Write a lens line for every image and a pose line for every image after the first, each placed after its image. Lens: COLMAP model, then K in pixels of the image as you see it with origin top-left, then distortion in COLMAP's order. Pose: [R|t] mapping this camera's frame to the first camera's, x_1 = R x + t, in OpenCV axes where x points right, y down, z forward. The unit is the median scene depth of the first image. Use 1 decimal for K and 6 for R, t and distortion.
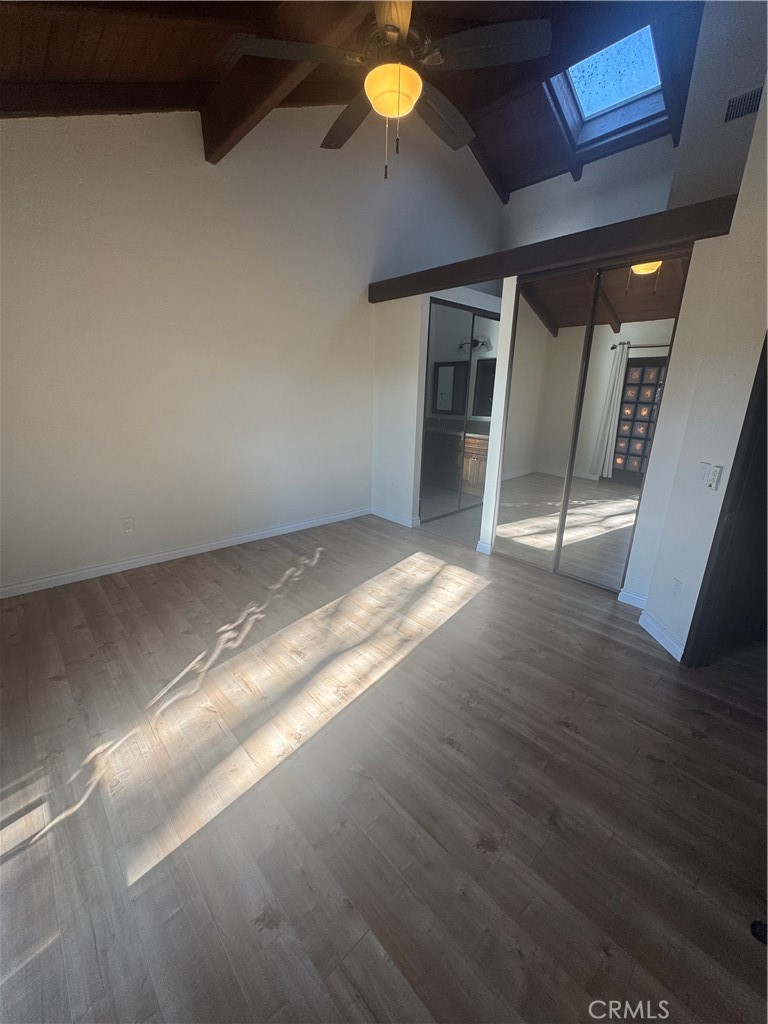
lens RADIAL K [[408.7, 0, 385.2], [0, 408.7, 514.6], [0, 0, 1]] dist [-0.003697, 0.000205]
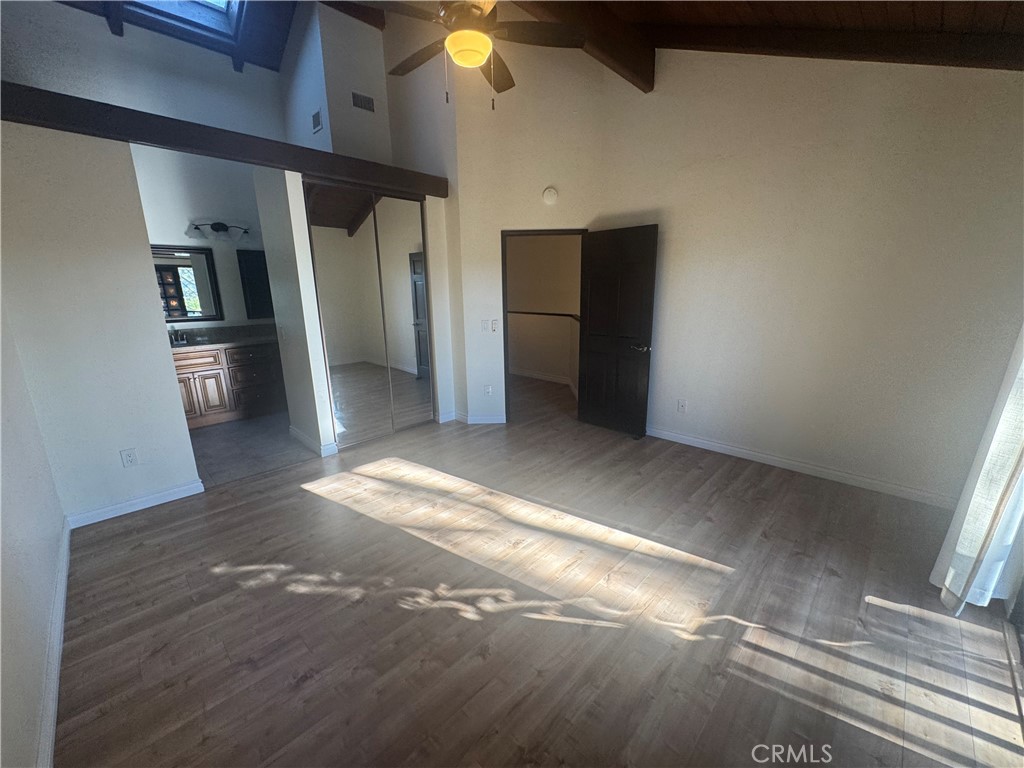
lens RADIAL K [[408.7, 0, 510.9], [0, 408.7, 389.1], [0, 0, 1]] dist [-0.003697, 0.000205]
pose [[-0.049218, -0.262142, 0.963773, -1.036519], [0.301151, 0.916140, 0.264565, -0.270977], [-0.952305, 0.303263, 0.033854, 0.822954]]
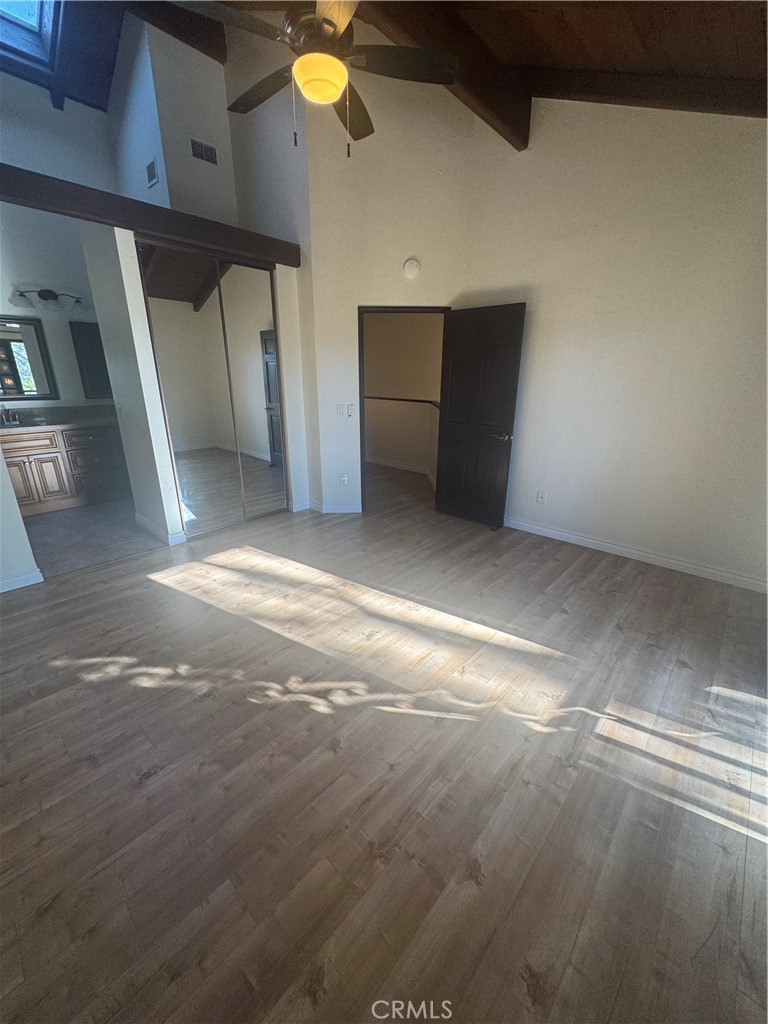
lens RADIAL K [[408.7, 0, 382.4], [0, 408.7, 515.6], [0, 0, 1]] dist [-0.003697, 0.000205]
pose [[-0.079154, -0.348958, 0.933789, -0.990968], [0.280015, 0.891231, 0.356790, -0.254580], [-0.956727, 0.289717, 0.027169, 0.820452]]
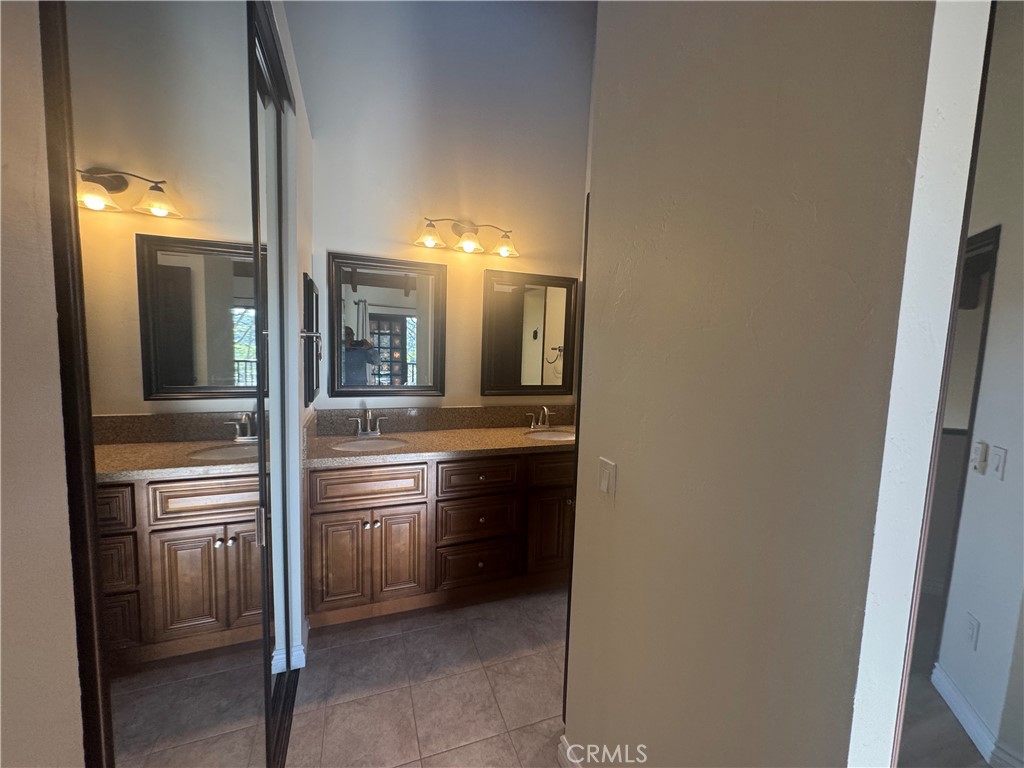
lens RADIAL K [[408.7, 0, 509.5], [0, 408.7, 380.0], [0, 0, 1]] dist [-0.003697, 0.000205]
pose [[0.373477, -0.087638, 0.923490, 0.130798], [0.251905, 0.967700, -0.010042, -0.461713], [-0.892781, 0.236383, 0.383490, 1.556127]]
